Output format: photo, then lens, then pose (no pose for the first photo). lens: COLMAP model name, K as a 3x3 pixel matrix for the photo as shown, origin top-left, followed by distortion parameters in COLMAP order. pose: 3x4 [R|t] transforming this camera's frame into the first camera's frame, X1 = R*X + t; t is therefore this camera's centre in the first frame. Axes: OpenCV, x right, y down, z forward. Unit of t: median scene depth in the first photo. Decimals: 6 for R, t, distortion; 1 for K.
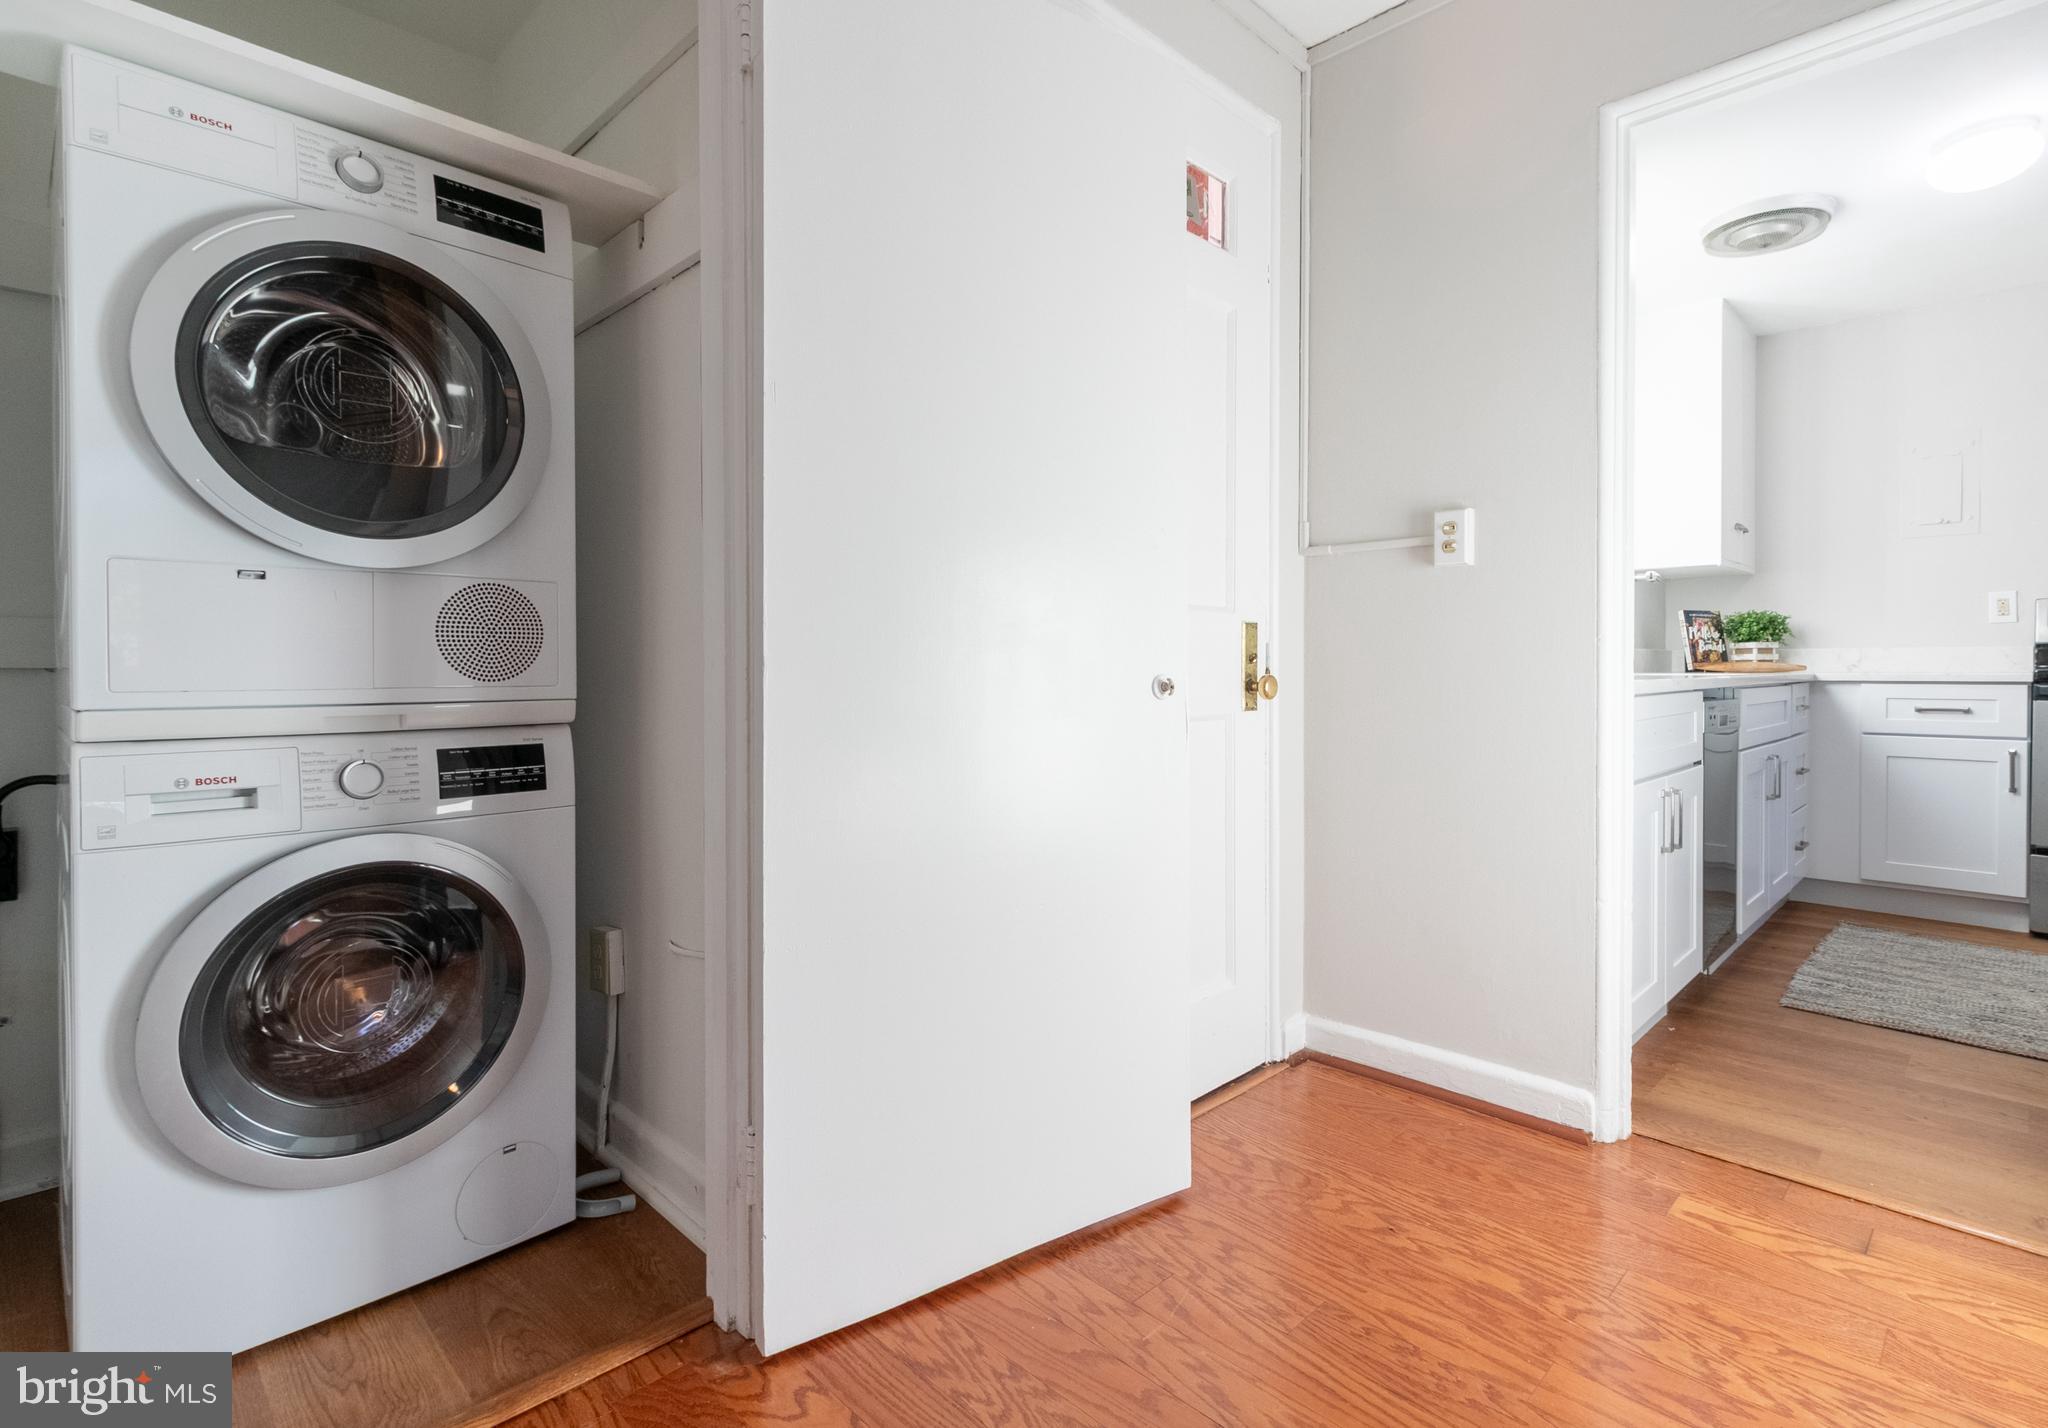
lens RADIAL K [[961.7, 0, 1106.7], [0, 961.7, 676.3], [0, 0, 1]] dist [0.001765, 0.000512]
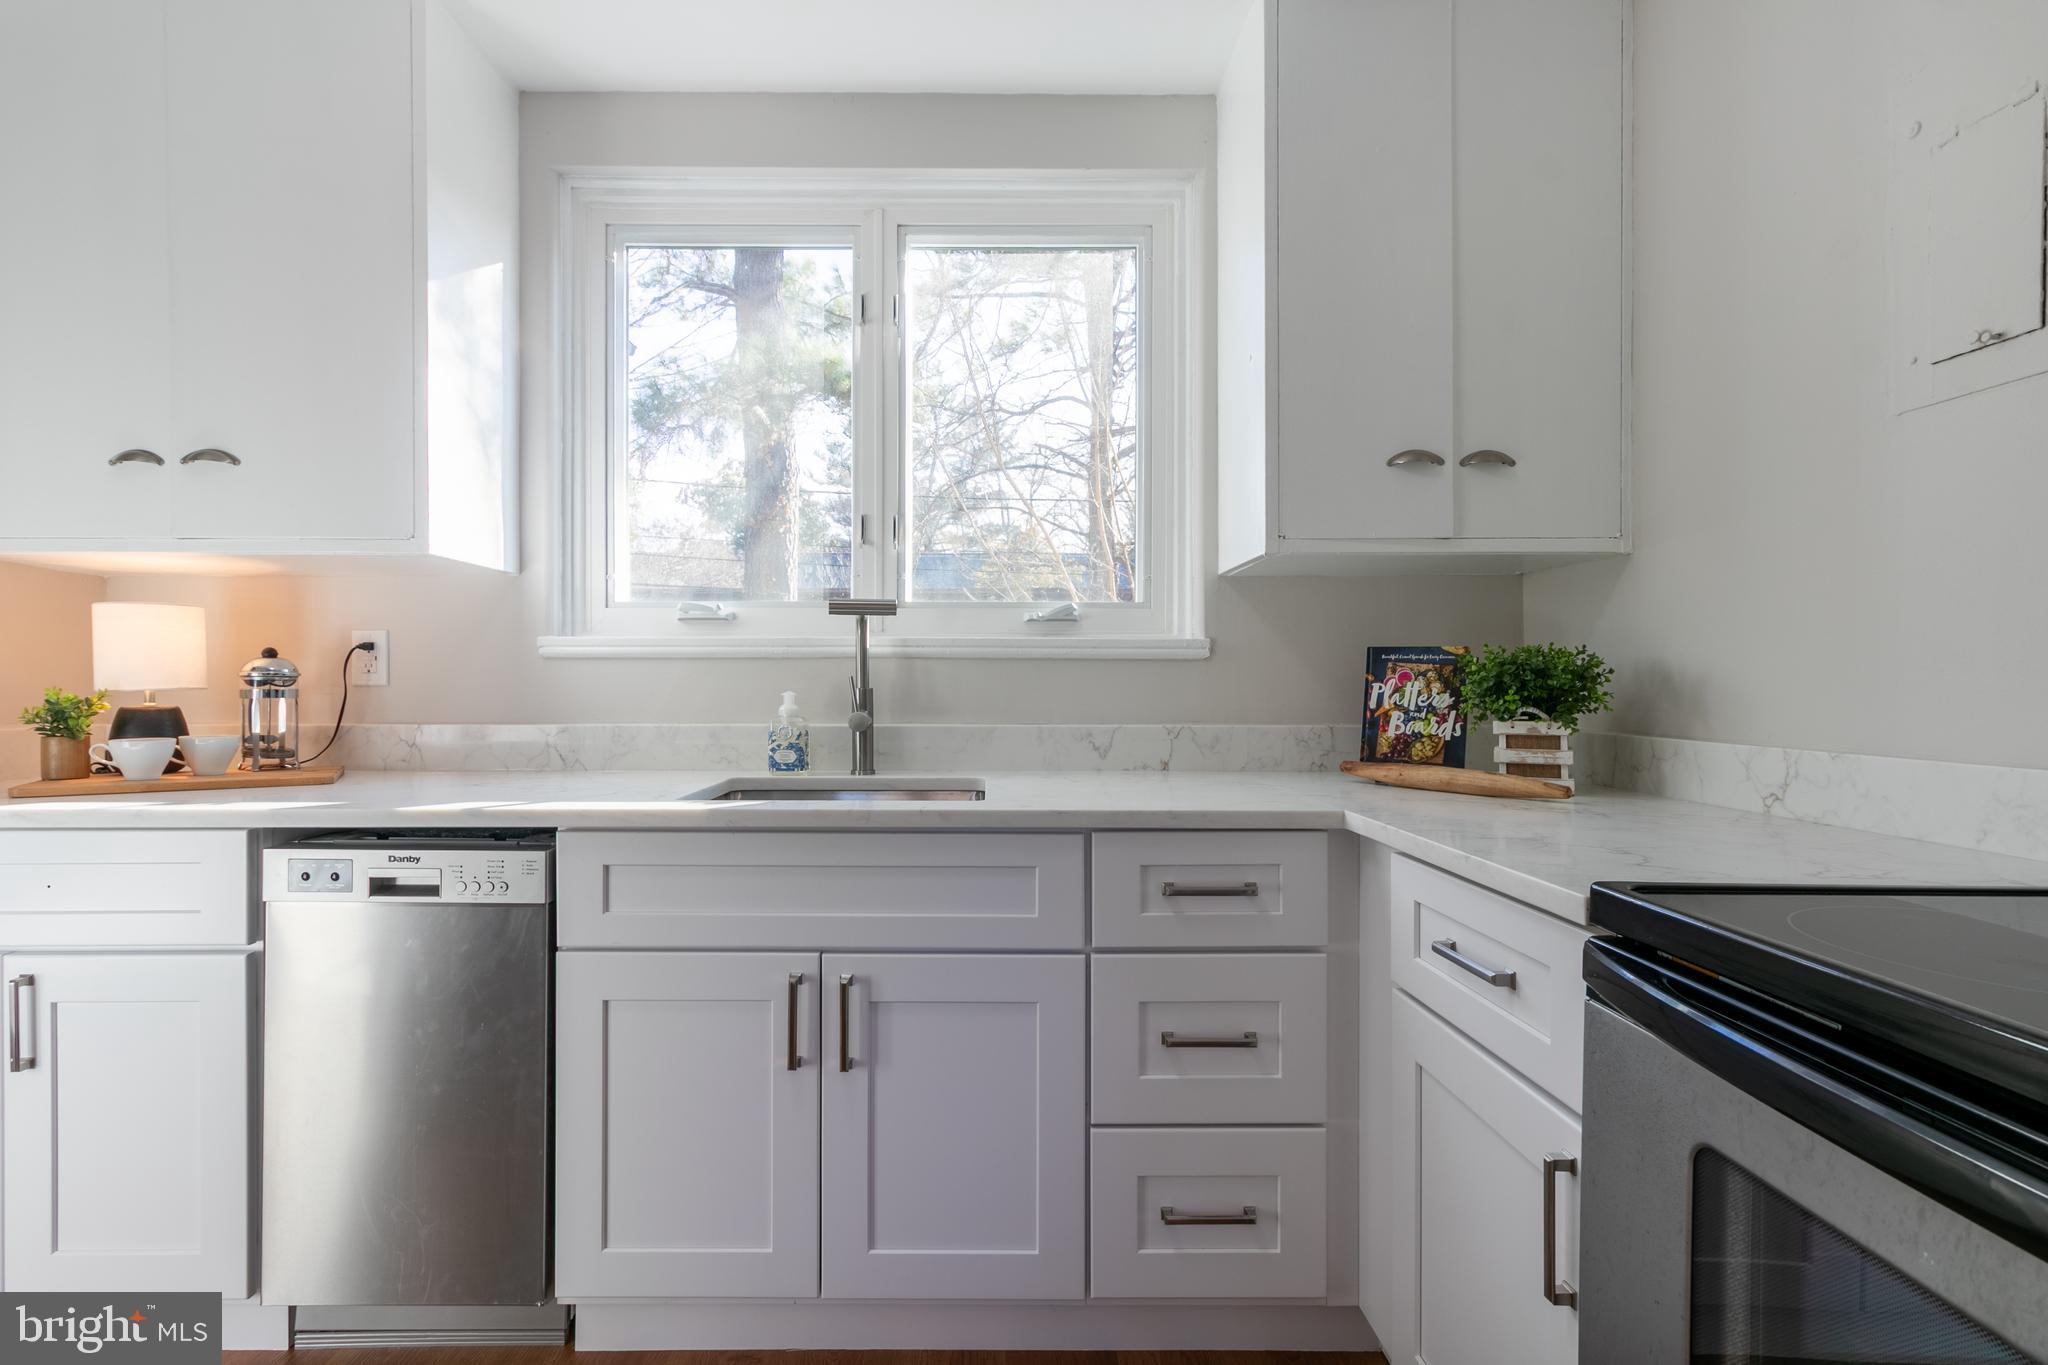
lens RADIAL K [[962.6, 0, 1001.5], [0, 962.6, 682.3], [0, 0, 1]] dist [-0.000918, 0.000392]
pose [[0.692876, 0.005046, -0.721039, 0.825133], [-0.011319, 0.999928, -0.003878, -0.048006], [0.720968, 0.010848, 0.692883, 0.548941]]
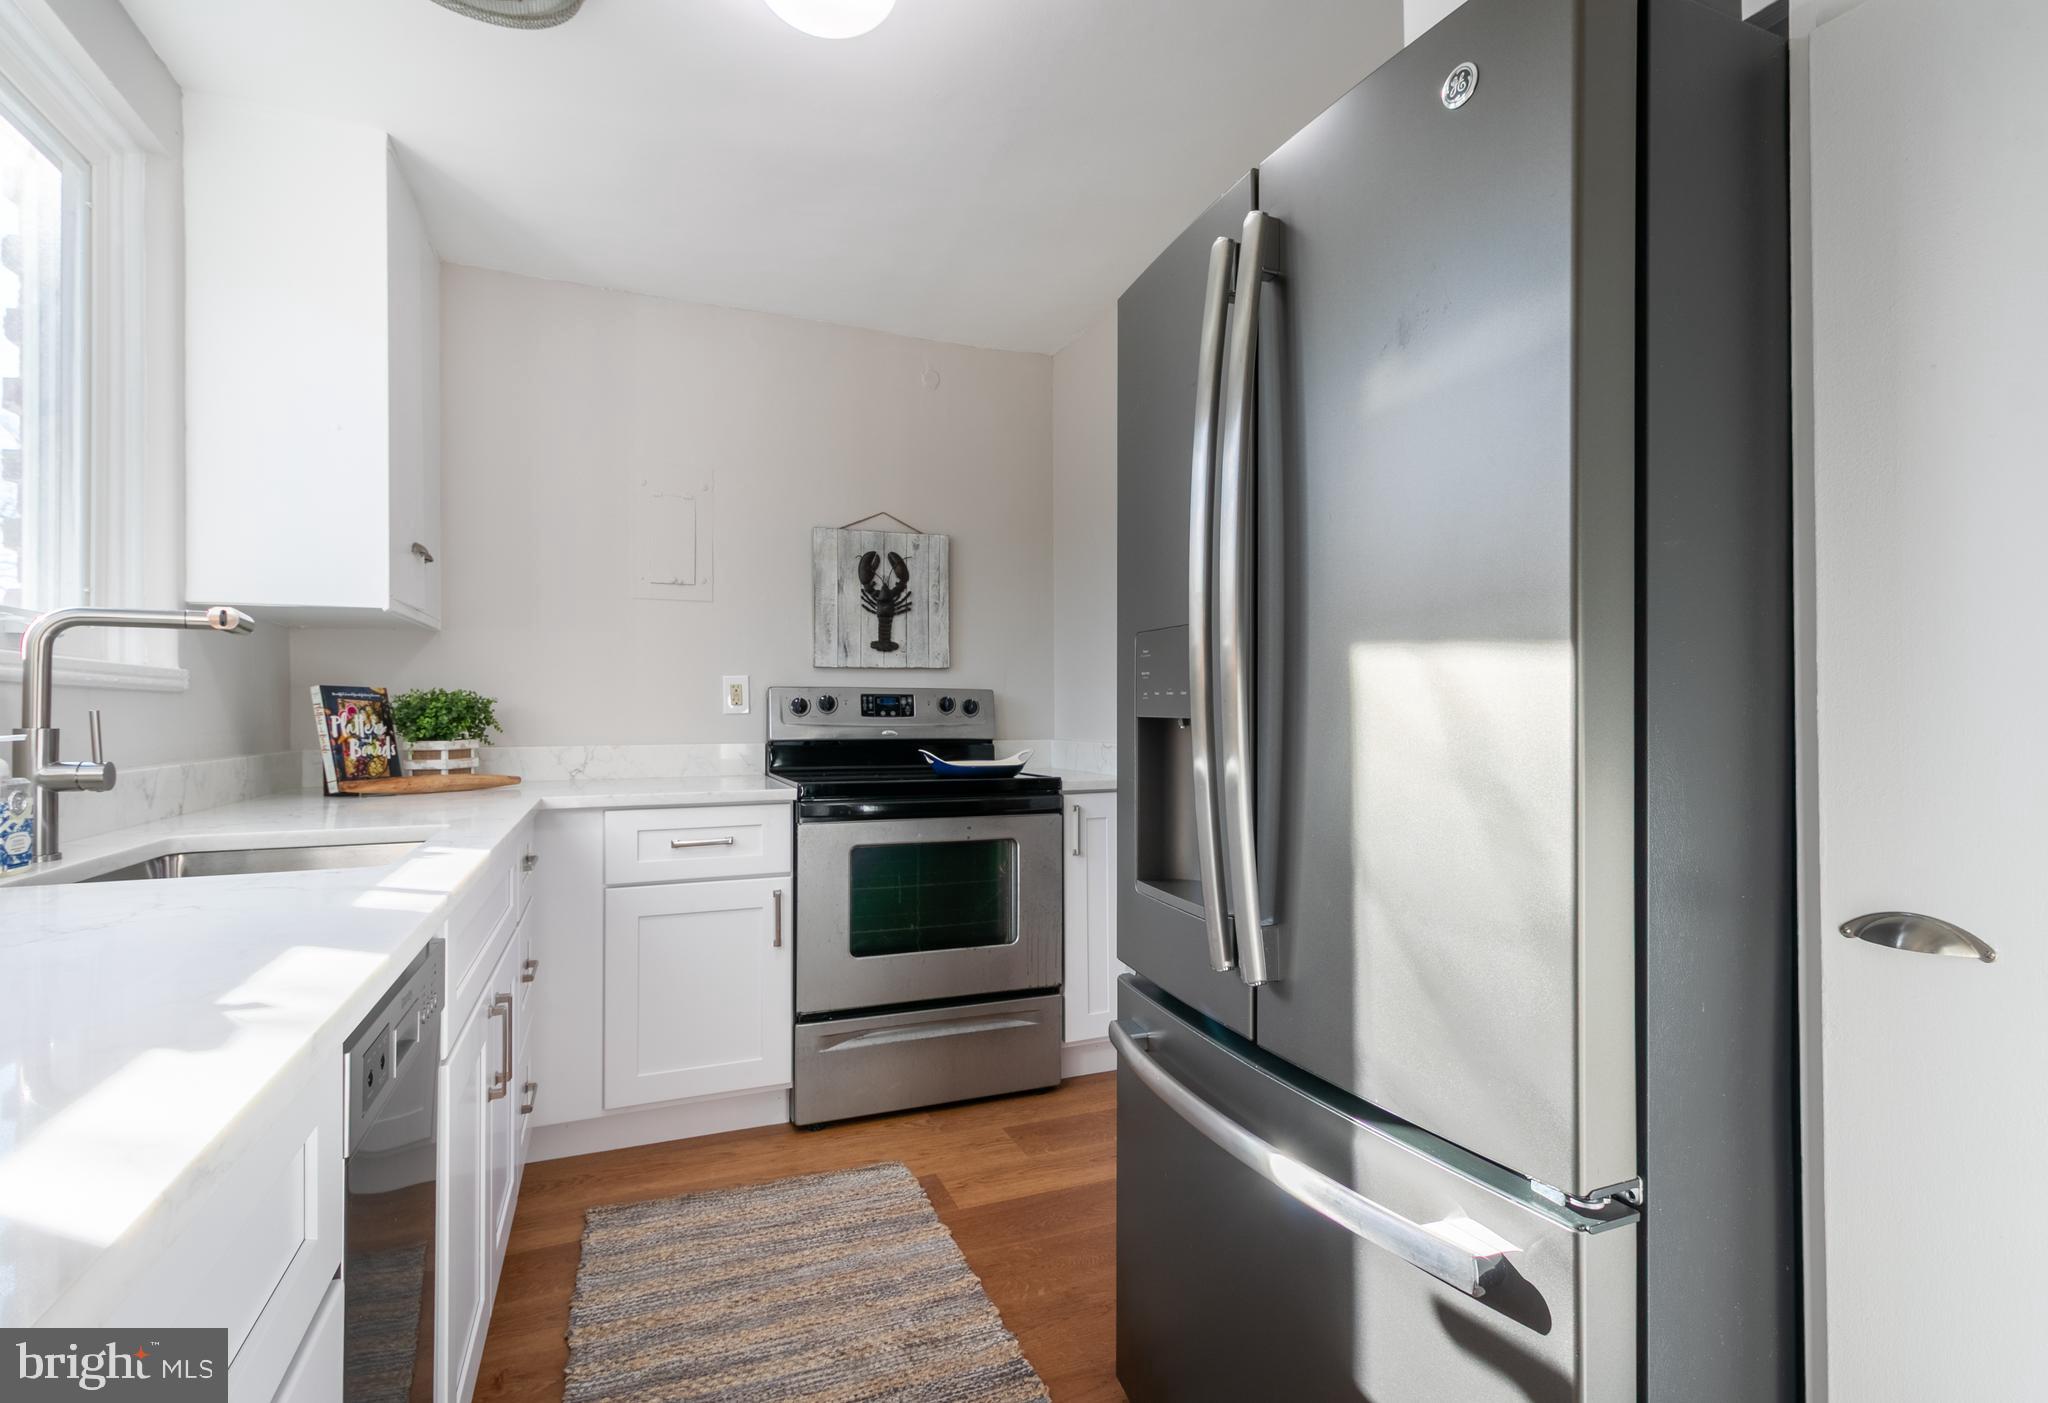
lens RADIAL K [[974.6, 0, 1024.0], [0, 974.6, 701.5], [0, 0, 1]] dist [0.003920, 0.000356]
pose [[0.409231, 0.010365, 0.912372, 0.255374], [0.012946, 0.999769, -0.017164, -0.044933], [-0.912339, 0.018836, 0.409002, 0.405643]]
